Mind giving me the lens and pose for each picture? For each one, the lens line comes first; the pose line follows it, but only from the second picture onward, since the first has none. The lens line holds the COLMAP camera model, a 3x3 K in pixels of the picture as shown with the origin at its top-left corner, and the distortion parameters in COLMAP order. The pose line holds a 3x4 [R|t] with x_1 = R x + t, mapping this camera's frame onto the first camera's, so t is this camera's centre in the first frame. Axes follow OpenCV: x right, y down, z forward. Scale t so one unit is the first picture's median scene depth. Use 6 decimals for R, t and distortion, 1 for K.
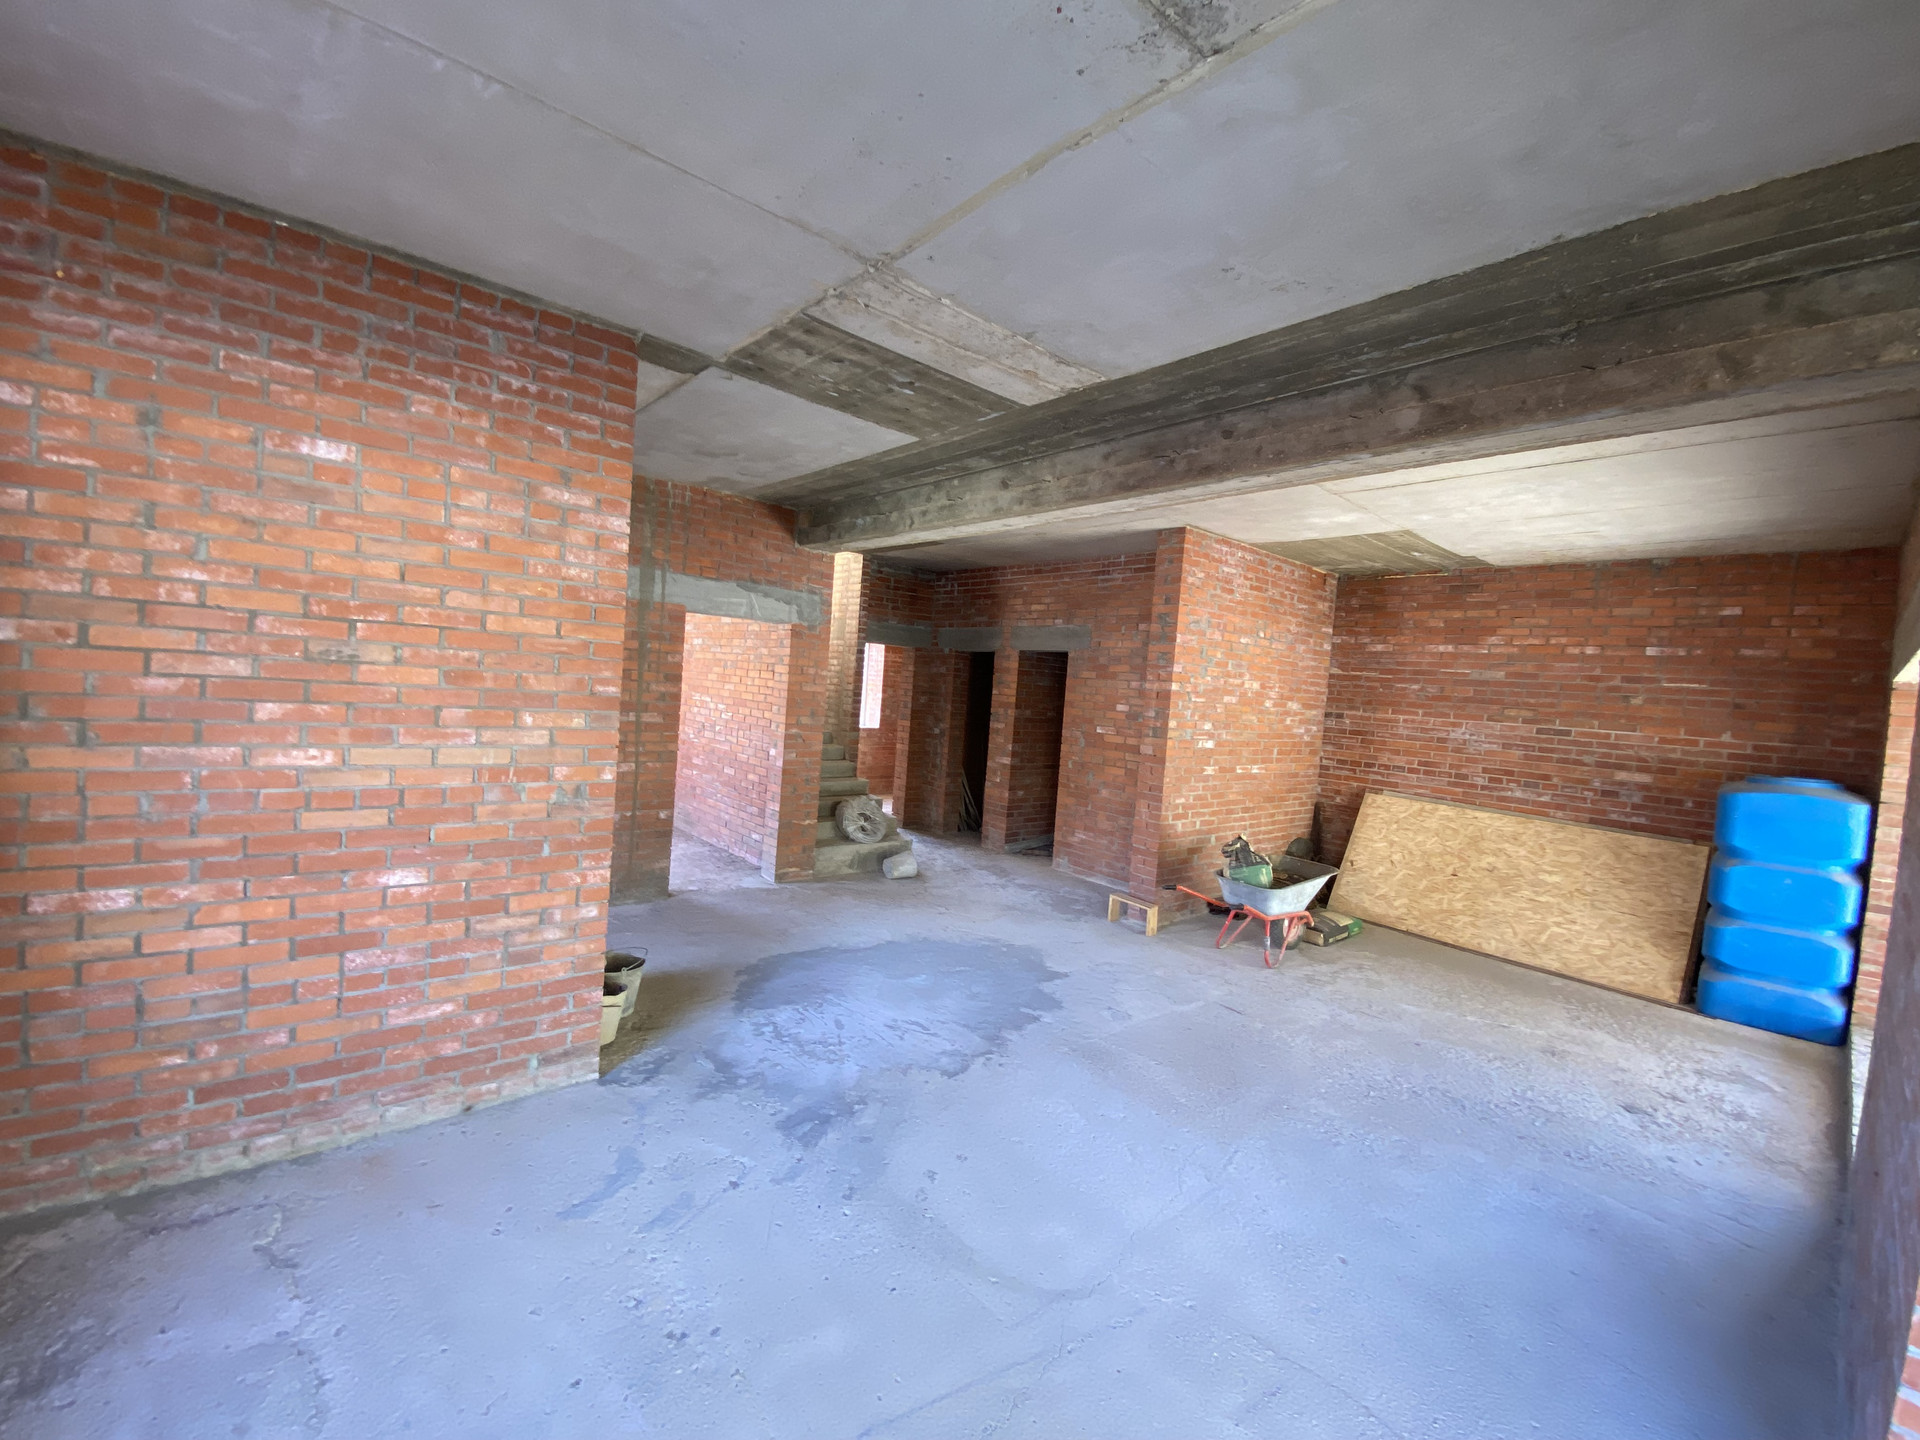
lens RADIAL K [[770.5, 0, 967.3], [0, 770.5, 721.5], [0, 0, 1]] dist [0.014952, -0.017714]
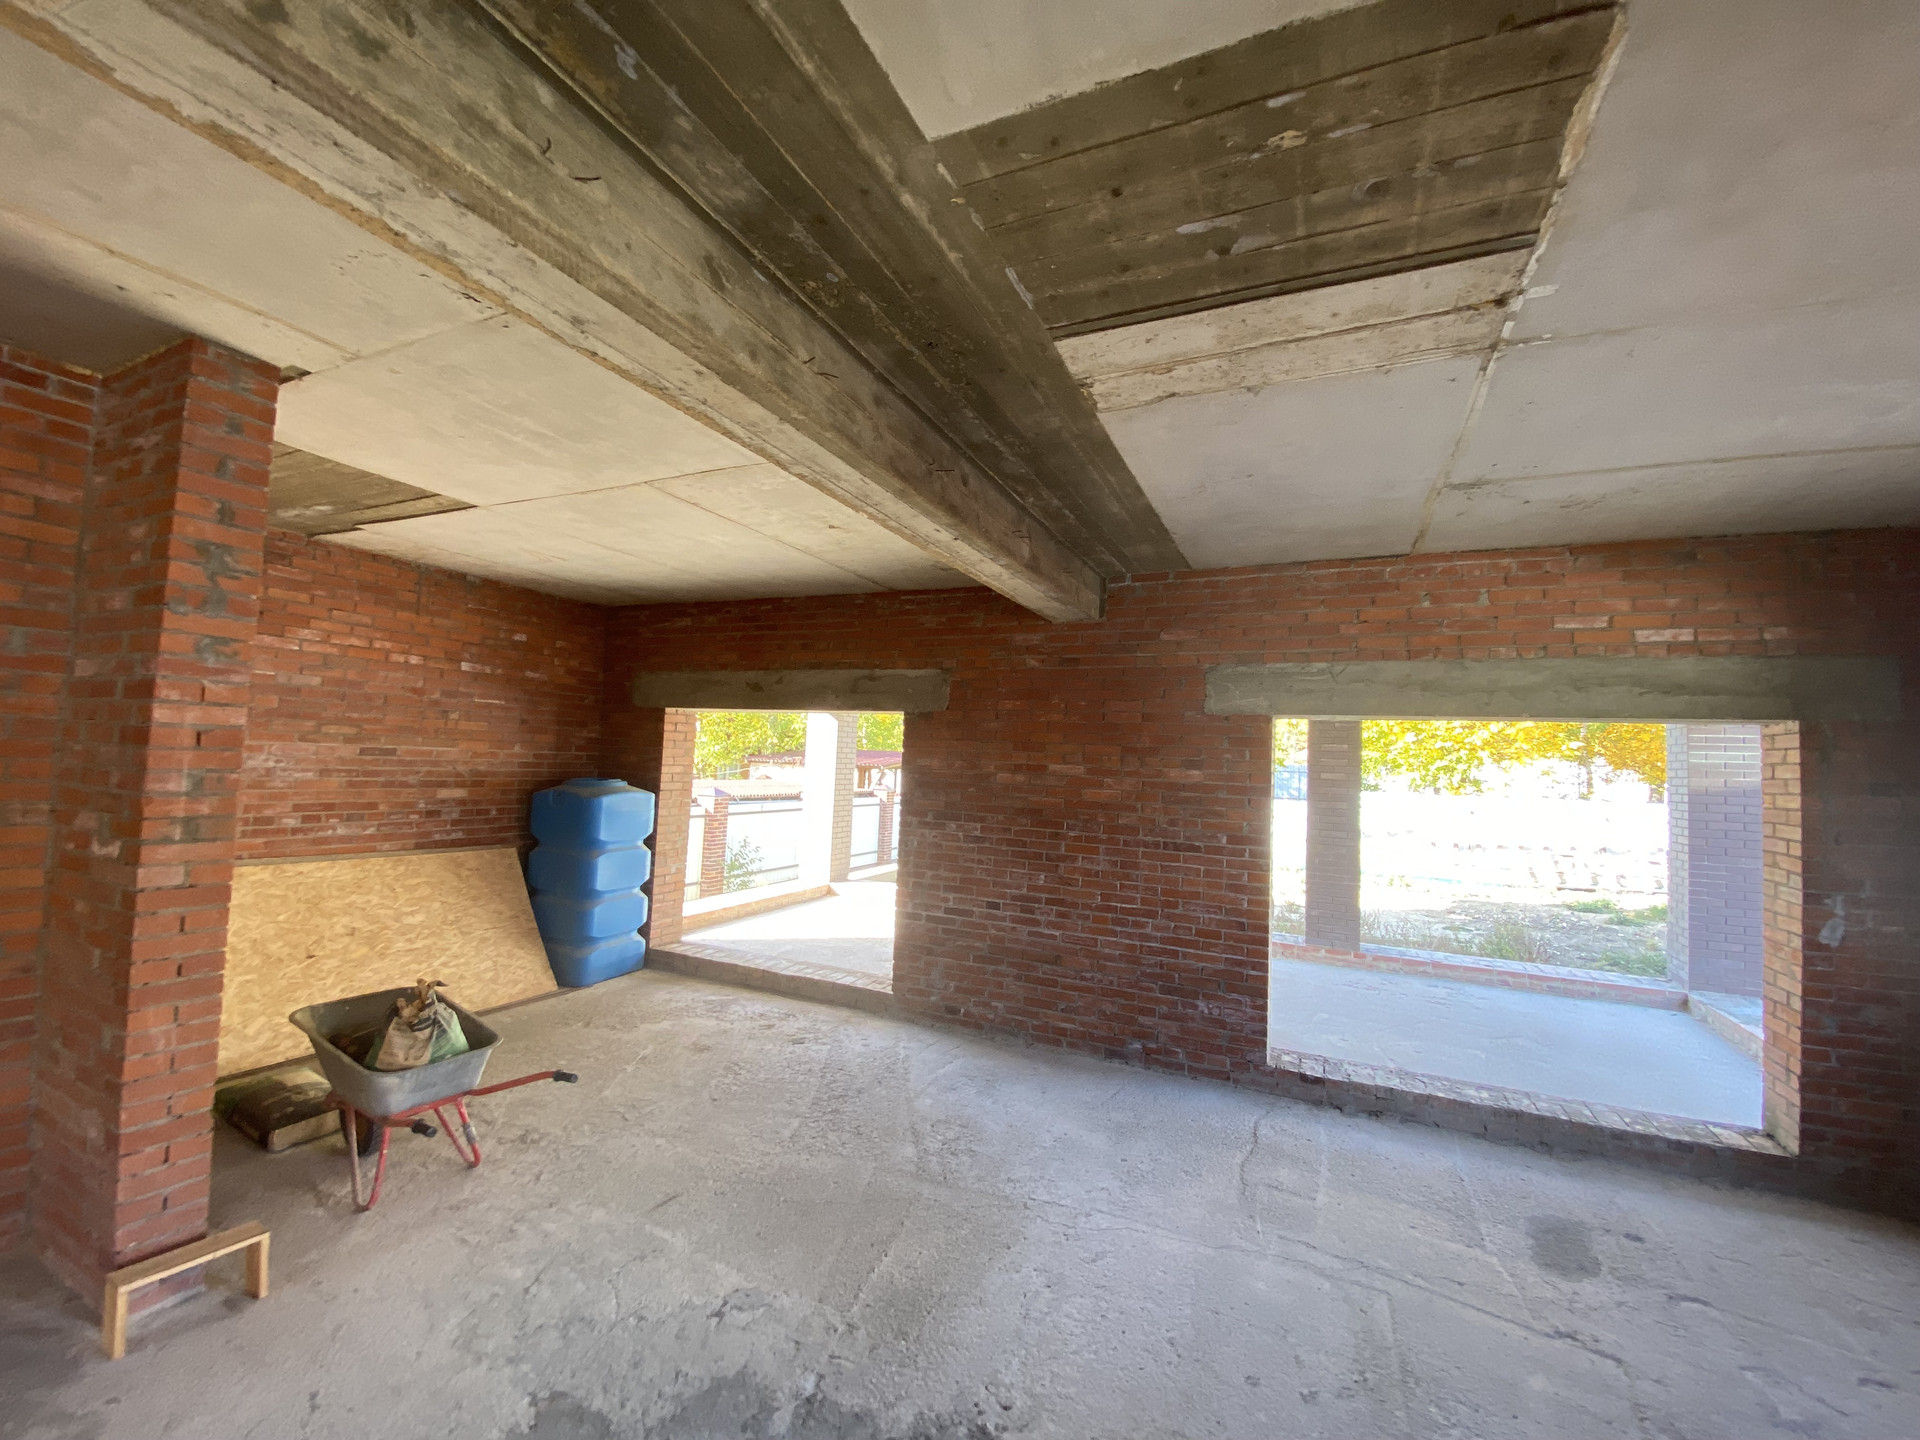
lens RADIAL K [[770.5, 0, 957.4], [0, 770.5, 716.3], [0, 0, 1]] dist [0.014952, -0.017714]
pose [[-0.398278, -0.033557, 0.916651, -0.339572], [-0.027447, 0.999319, 0.024658, -0.078125], [-0.916854, -0.015339, -0.398928, 0.919982]]
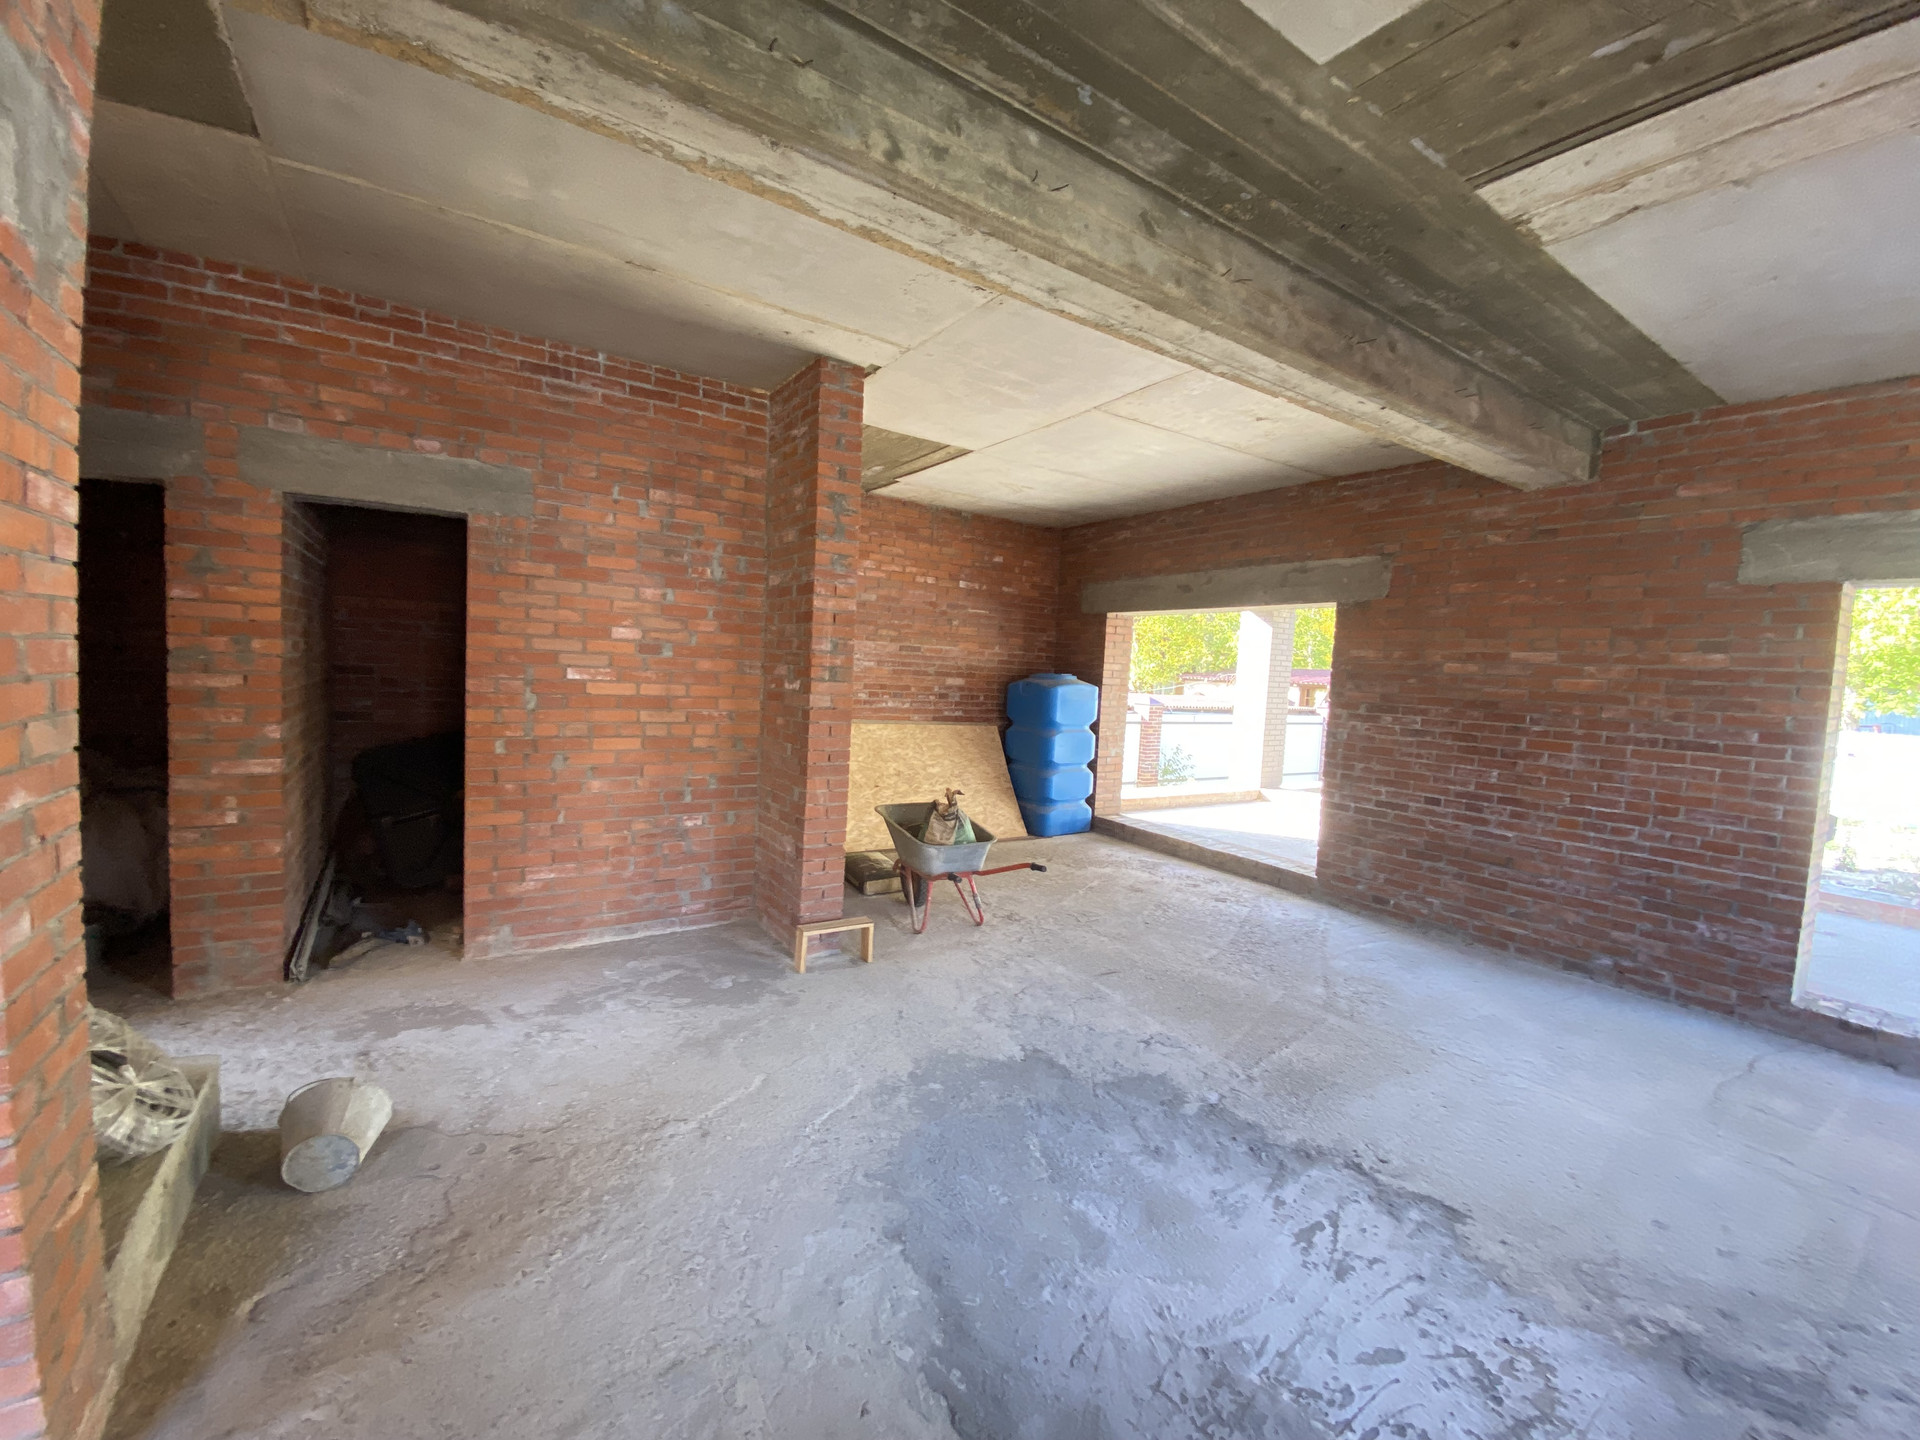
lens RADIAL K [[770.5, 0, 959.5], [0, 770.5, 724.0], [0, 0, 1]] dist [0.014952, -0.017714]
pose [[0.138604, -0.137111, 0.980811, -0.468570], [0.006462, 0.990474, 0.137549, -0.039689], [-0.990327, -0.012727, 0.138169, 0.927421]]
